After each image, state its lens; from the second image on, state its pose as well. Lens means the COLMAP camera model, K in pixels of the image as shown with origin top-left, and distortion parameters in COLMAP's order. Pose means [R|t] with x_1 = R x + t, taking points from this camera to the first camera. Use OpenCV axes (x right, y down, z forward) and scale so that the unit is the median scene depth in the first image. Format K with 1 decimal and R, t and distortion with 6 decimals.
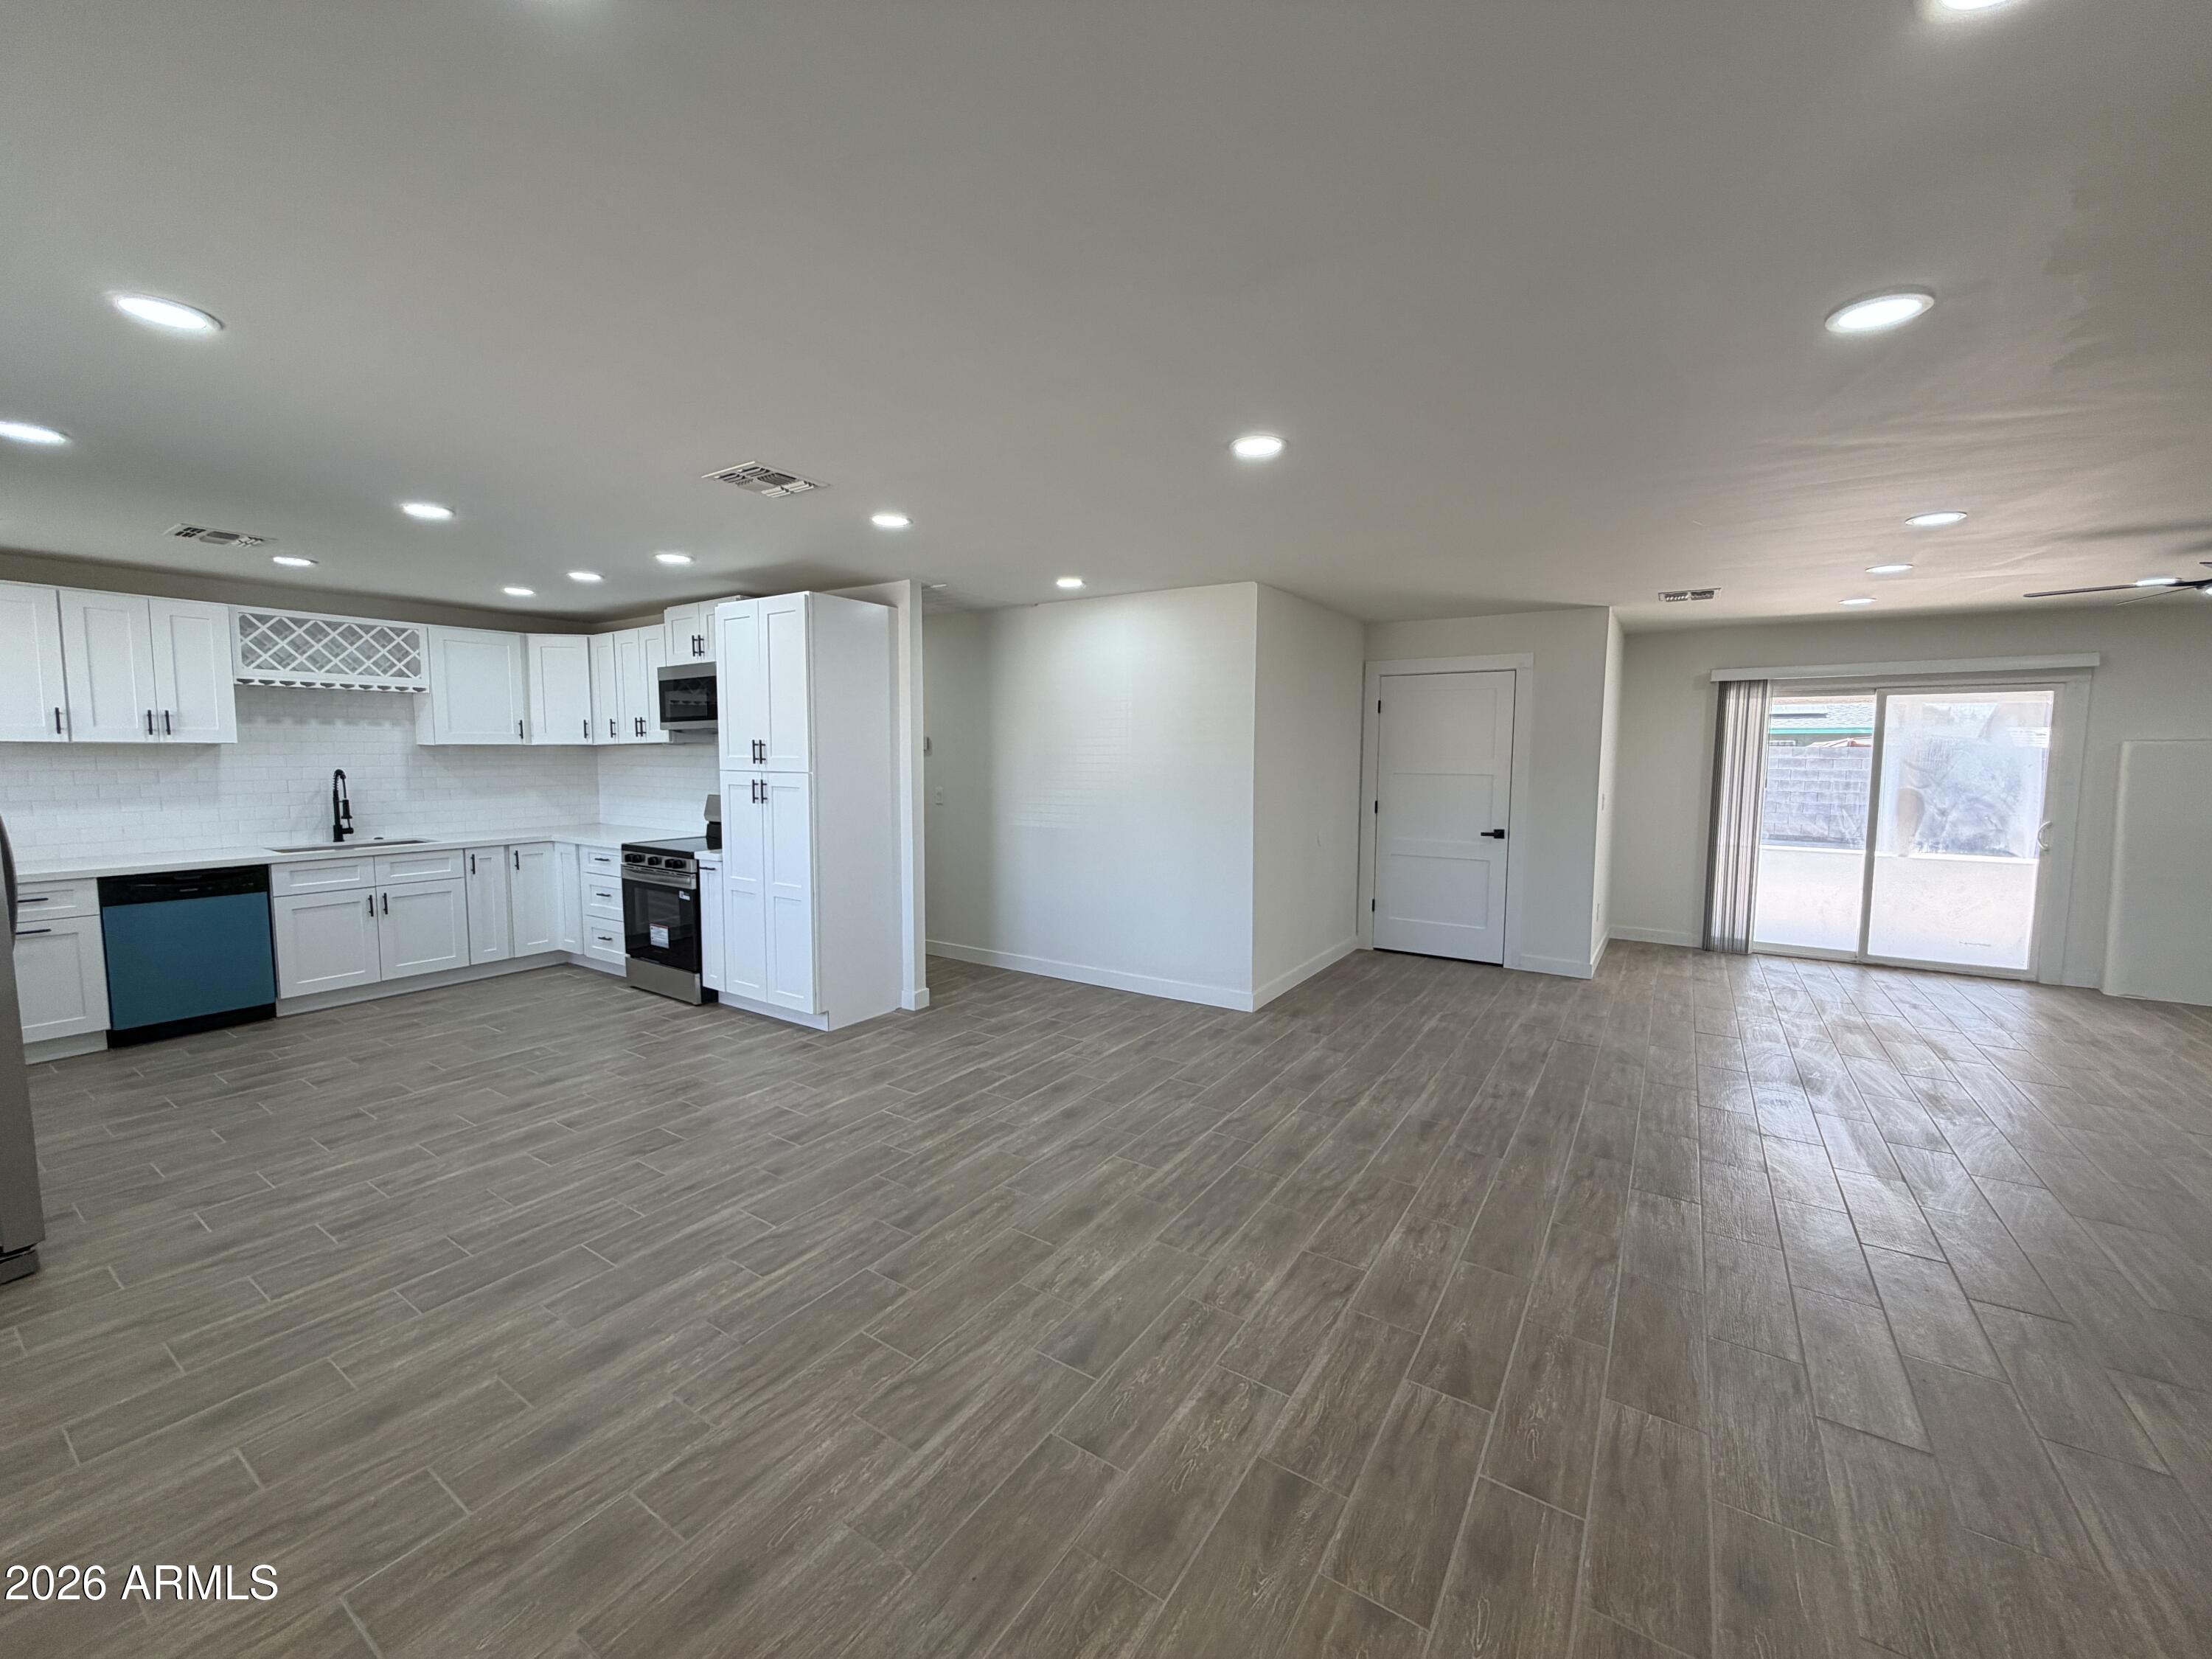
lens RADIAL K [[880.9, 0, 1099.2], [0, 880.9, 825.7], [0, 0, 1]] dist [0.000091, -0.000307]
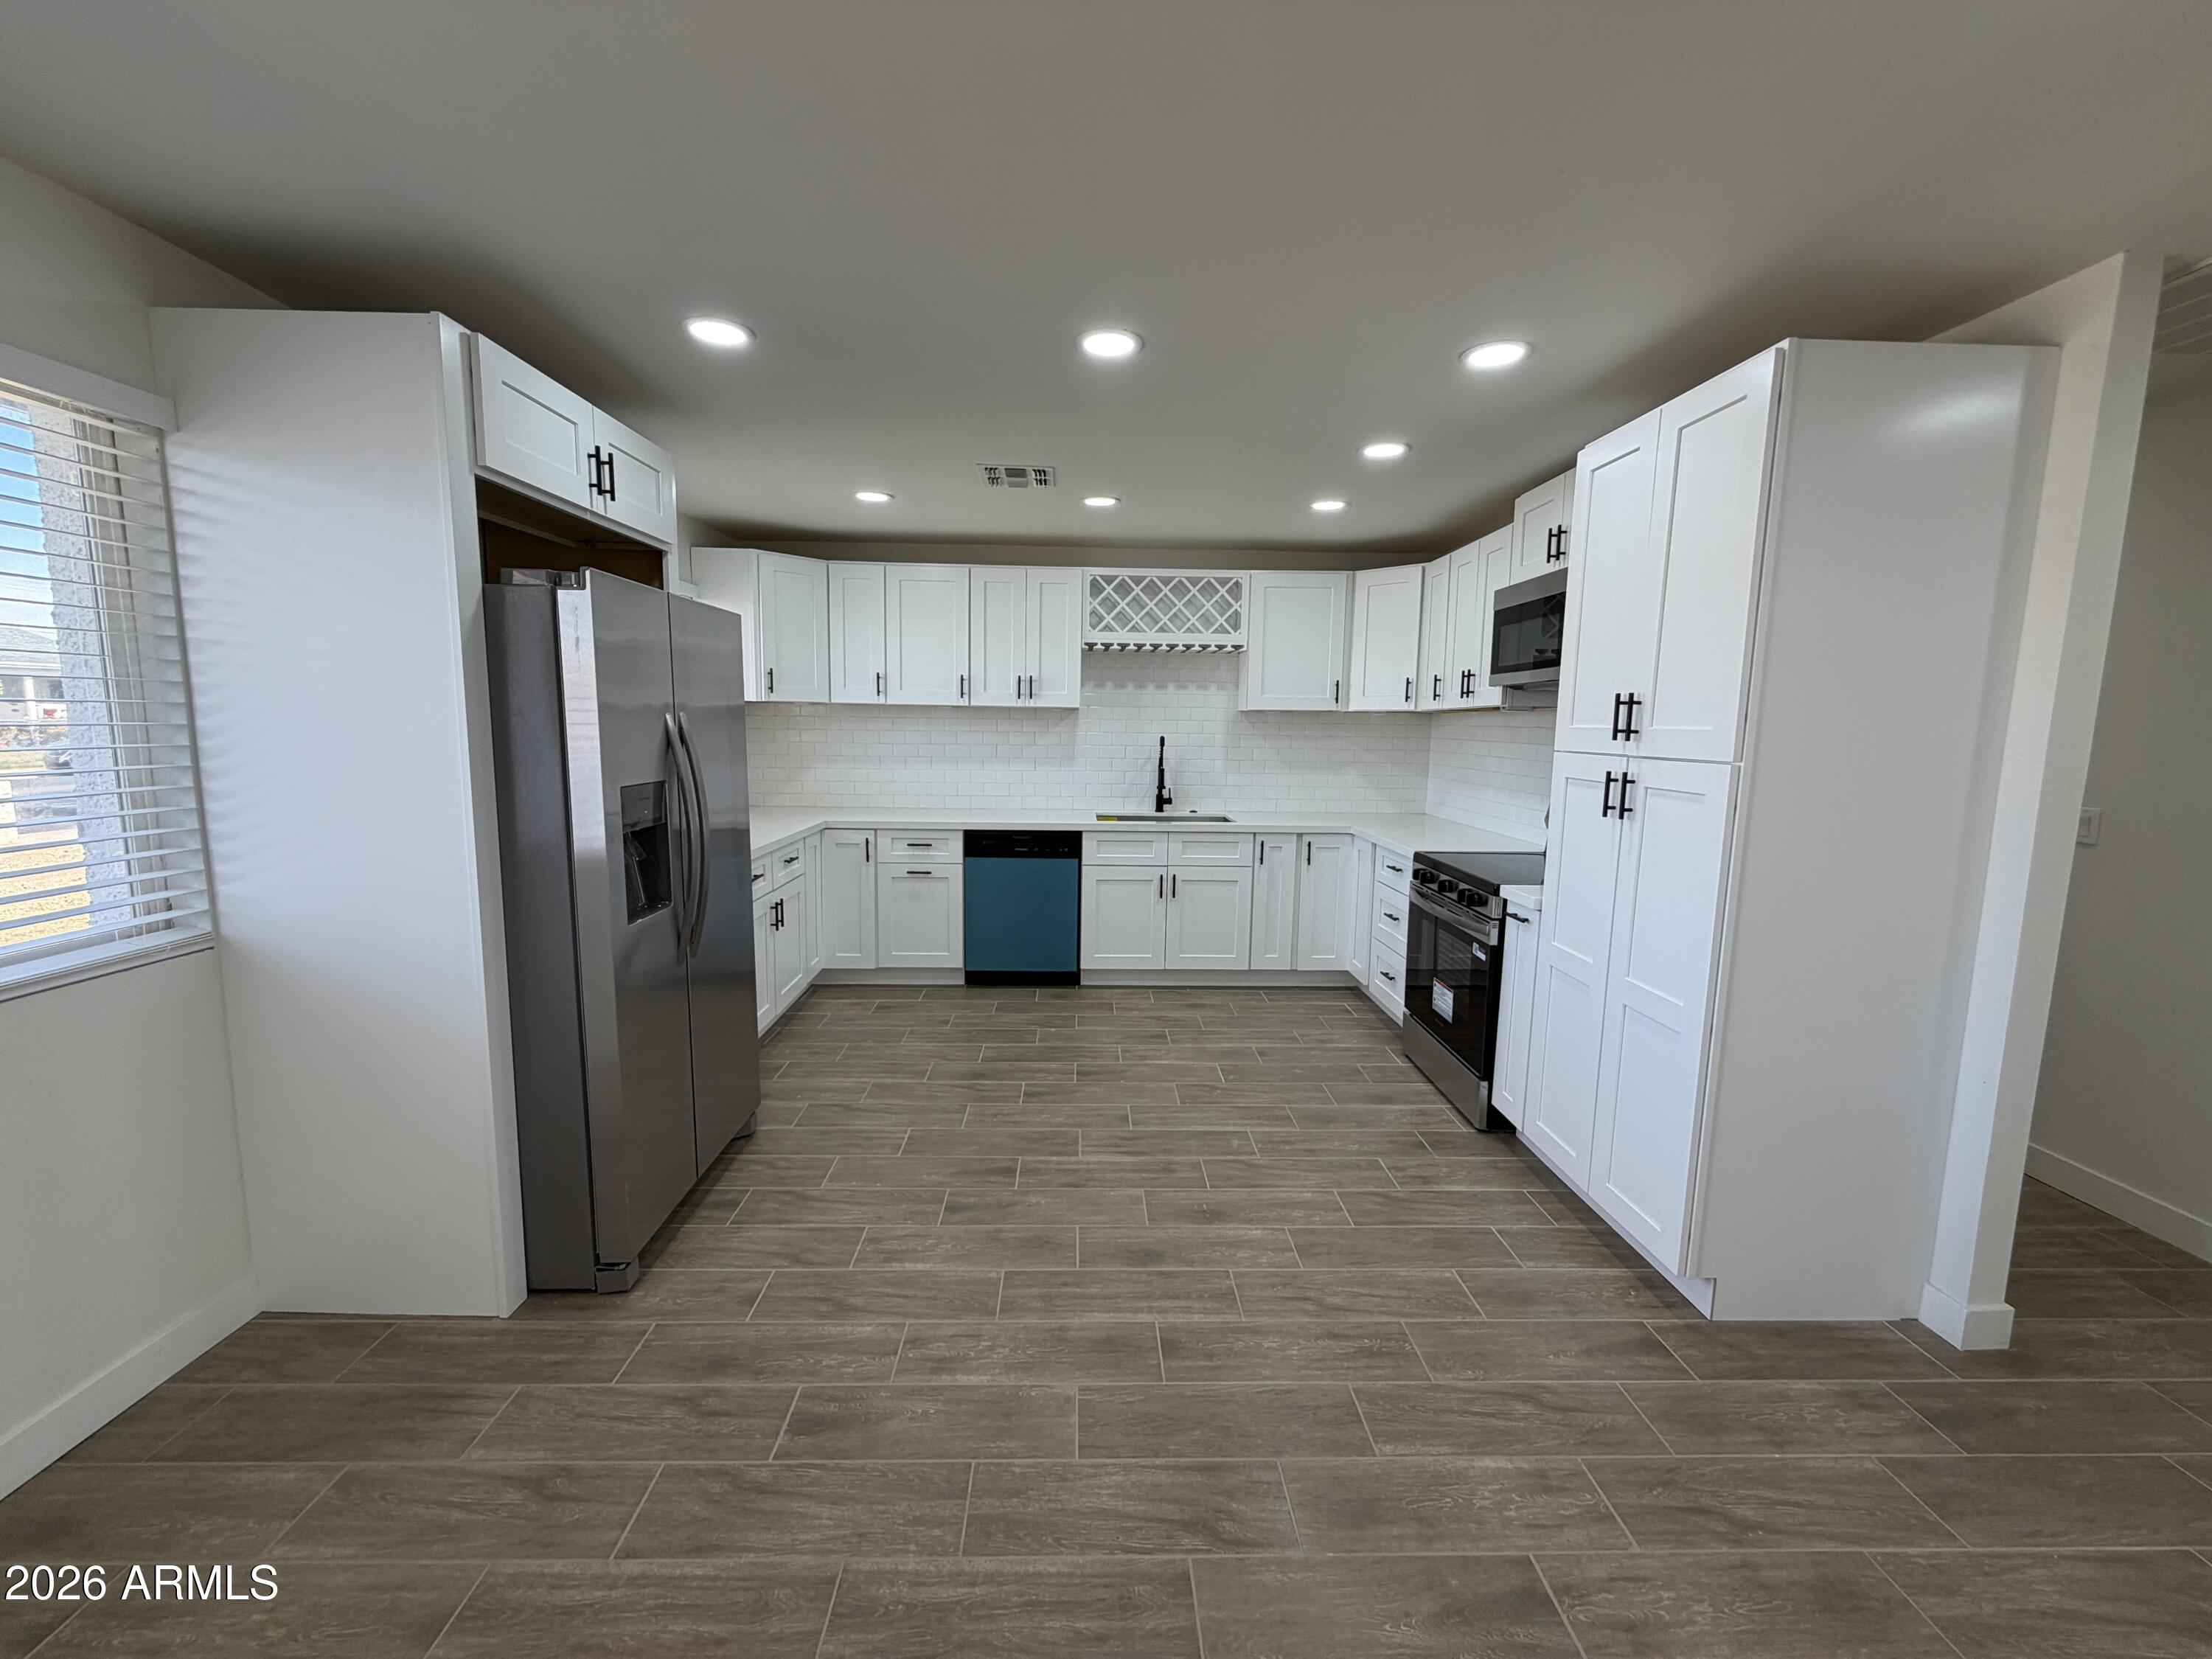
lens RADIAL K [[880.9, 0, 1099.2], [0, 880.9, 825.7], [0, 0, 1]] dist [0.000091, -0.000307]
pose [[0.570373, 0.103355, -0.814858, -0.129645], [-0.081956, 0.994262, 0.068744, -0.029295], [0.817287, 0.027573, 0.575570, 0.427849]]
